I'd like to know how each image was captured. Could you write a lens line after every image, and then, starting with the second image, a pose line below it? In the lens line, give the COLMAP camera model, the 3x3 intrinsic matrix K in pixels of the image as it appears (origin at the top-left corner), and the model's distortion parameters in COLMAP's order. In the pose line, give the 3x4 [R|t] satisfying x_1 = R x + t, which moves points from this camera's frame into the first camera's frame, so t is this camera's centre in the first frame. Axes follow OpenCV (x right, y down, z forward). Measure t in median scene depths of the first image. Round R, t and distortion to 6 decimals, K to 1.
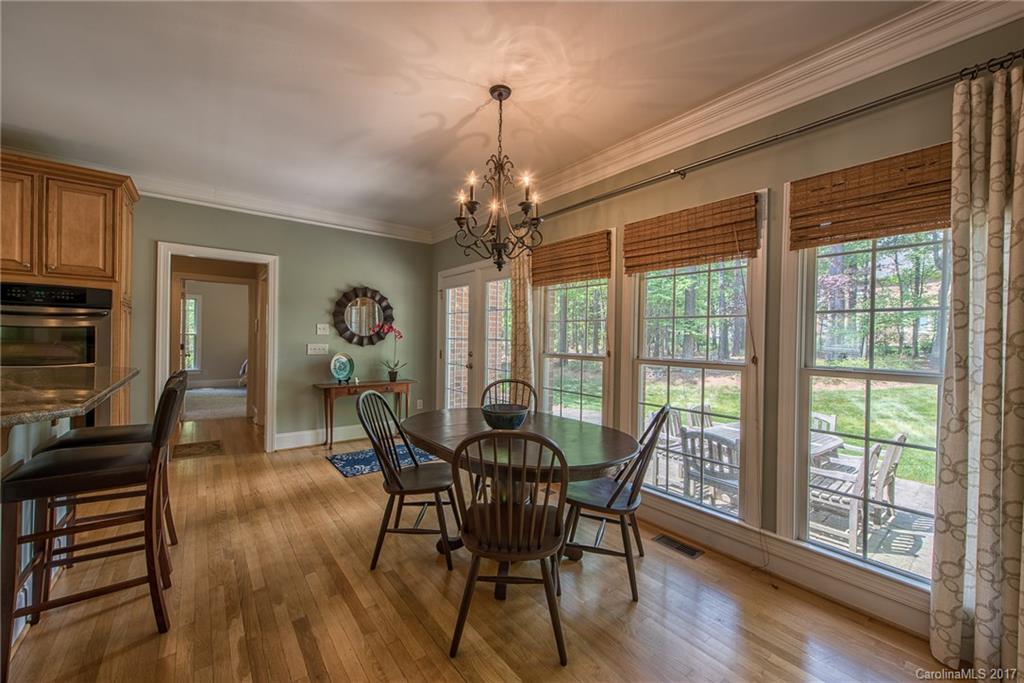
lens RADIAL K [[406.0, 0, 512.0], [0, 406.0, 341.5], [0, 0, 1]] dist [0.012045, -0.000023]
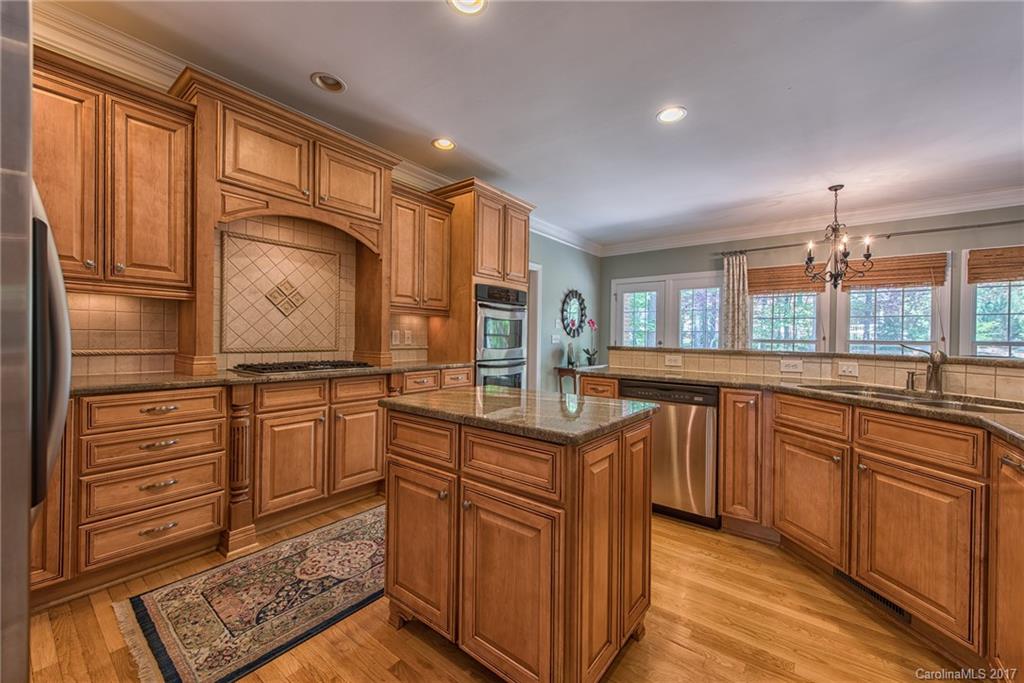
lens RADIAL K [[394.1, 0, 512.0], [0, 394.1, 341.5], [0, 0, 1]] dist [0.001201, 0.000014]
pose [[0.969640, -0.006212, 0.244458, -1.111730], [0.005202, 0.999975, 0.004777, 0.023104], [-0.244482, -0.003361, 0.969648, -0.192503]]
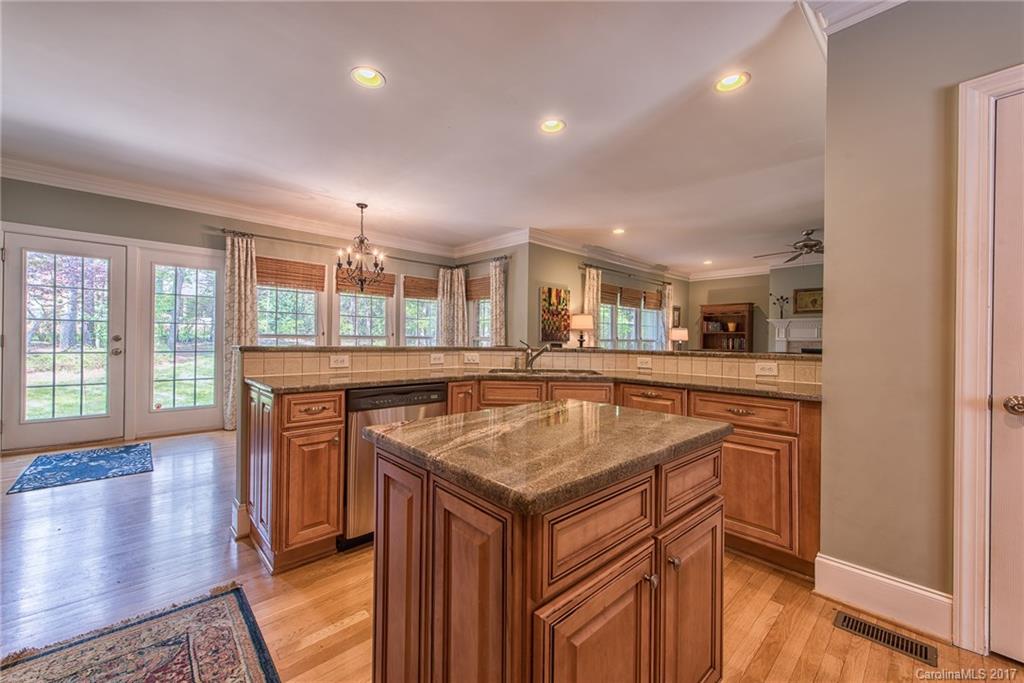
lens RADIAL K [[399.2, 0, 512.0], [0, 399.2, 341.5], [0, 0, 1]] dist [0.009940, -0.000224]
pose [[-0.090916, -0.022939, 0.995594, -1.309870], [-0.006040, 0.999729, 0.022482, 0.015899], [-0.995840, -0.003970, -0.091030, 0.262110]]
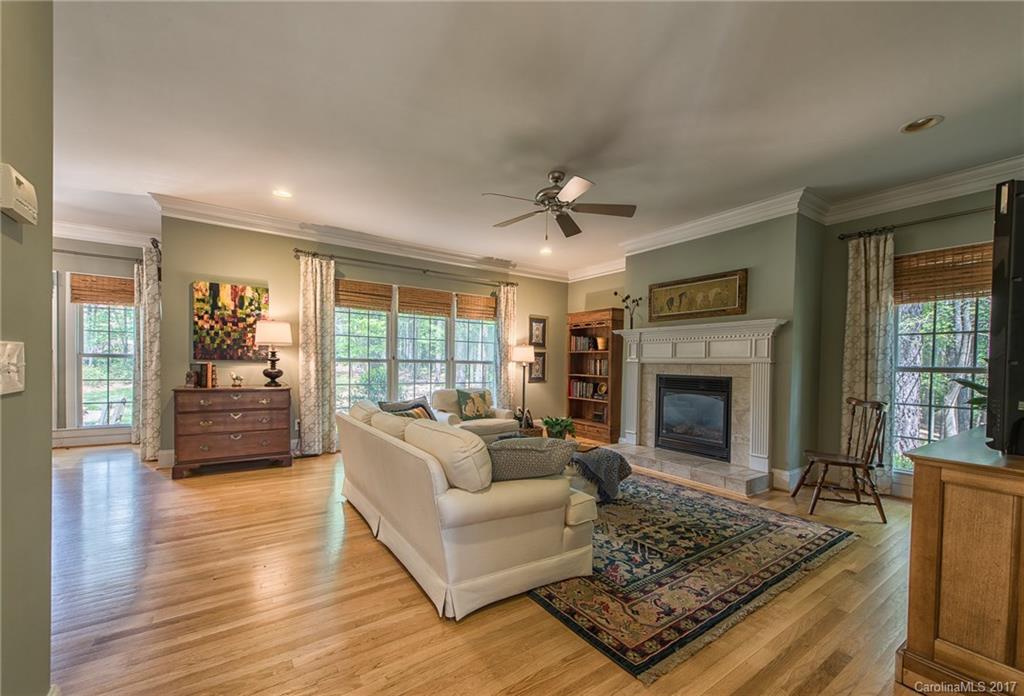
lens RADIAL K [[410.9, 0, 516.0], [0, 410.9, 371.2], [0, 0, 1]] dist [0.011766, -0.000024]
pose [[0.059132, -0.033840, 0.997676, -0.848109], [-0.008549, 0.999371, 0.034404, 0.033506], [-0.998214, -0.010564, 0.058806, -0.914398]]
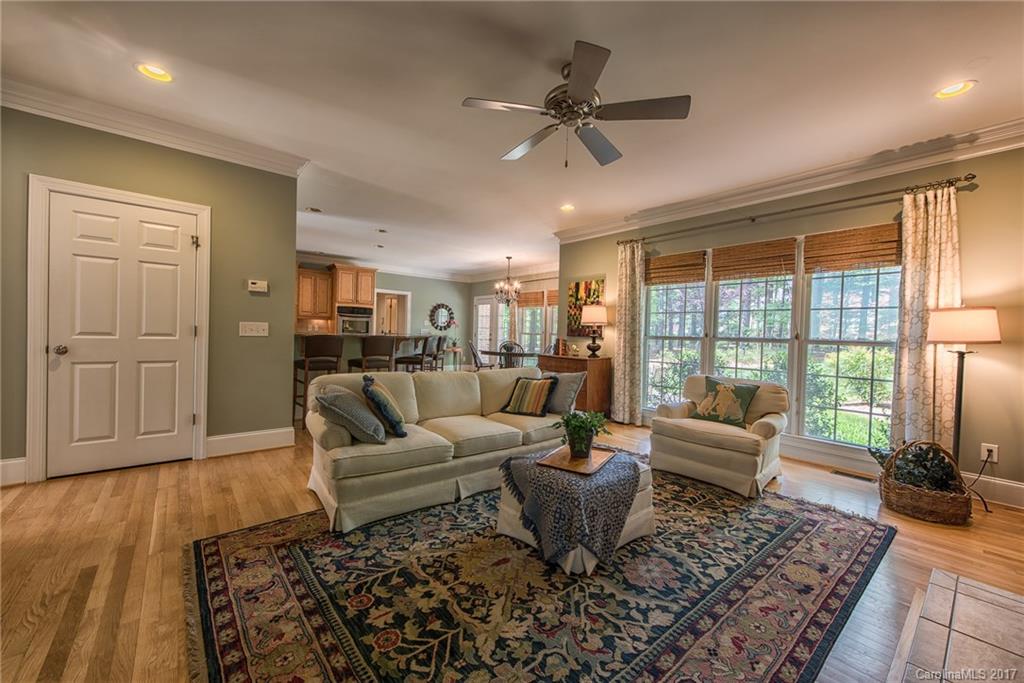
lens RADIAL K [[399.2, 0, 512.0], [0, 399.2, 341.5], [0, 0, 1]] dist [0.009940, -0.000224]
pose [[0.999529, 0.010939, 0.028685, -0.057517], [-0.011324, 0.999847, 0.013306, 0.049453], [-0.028535, -0.013625, 0.999500, -1.555677]]
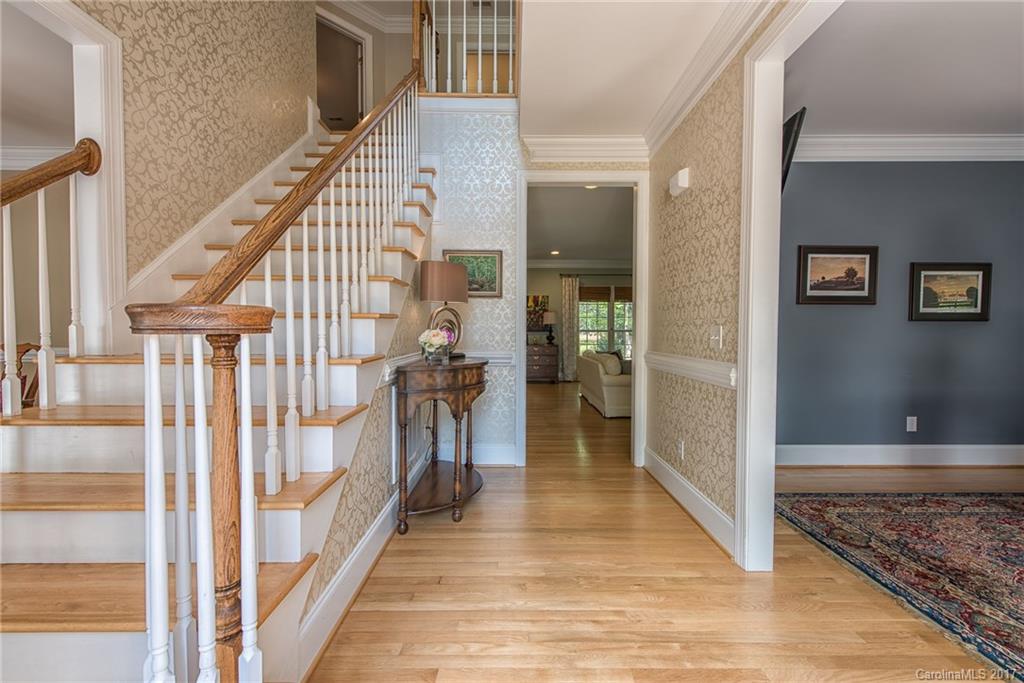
lens RADIAL K [[399.2, 0, 512.0], [0, 399.2, 341.5], [0, 0, 1]] dist [0.009940, -0.000224]
pose [[0.611657, -0.034292, 0.790379, -1.651738], [0.013966, 0.999372, 0.032551, 0.028367], [-0.791000, -0.008872, 0.611752, -1.374032]]
